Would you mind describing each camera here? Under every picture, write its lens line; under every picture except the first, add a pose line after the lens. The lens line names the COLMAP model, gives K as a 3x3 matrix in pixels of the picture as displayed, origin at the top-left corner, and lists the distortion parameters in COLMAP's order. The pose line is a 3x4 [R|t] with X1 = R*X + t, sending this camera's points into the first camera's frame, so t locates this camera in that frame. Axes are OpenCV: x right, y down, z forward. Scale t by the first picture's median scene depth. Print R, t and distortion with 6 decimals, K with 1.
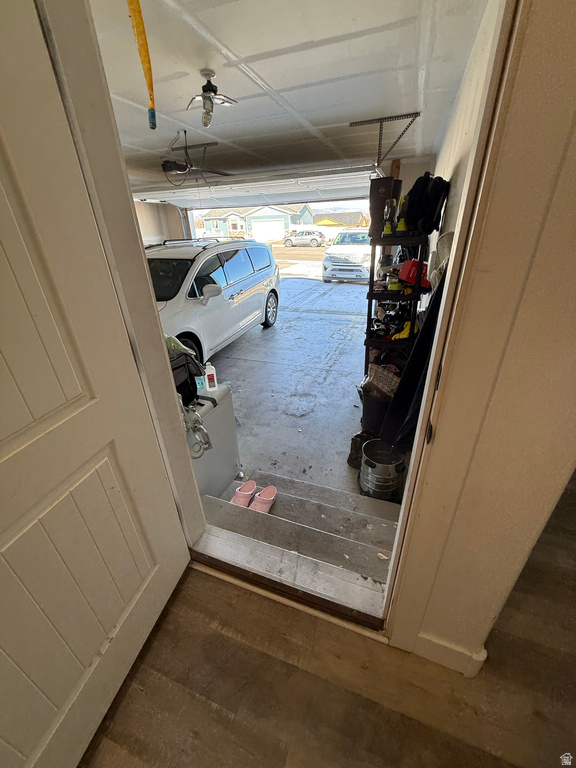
lens RADIAL K [[306.9, 0, 287.0], [0, 306.9, 384.0], [0, 0, 1]] dist [-0.002756, 0.000621]
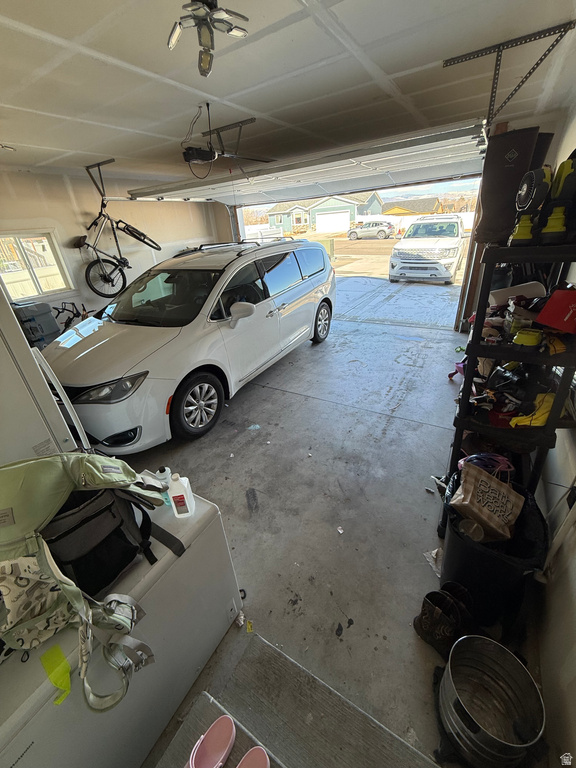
lens RADIAL K [[306.9, 0, 287.8], [0, 306.9, 382.0], [0, 0, 1]] dist [-0.002756, 0.000621]
pose [[0.981503, 0.049897, -0.184830, 0.026170], [-0.047170, 0.998704, 0.019124, -0.132477], [0.185545, -0.010052, 0.982584, 0.229929]]
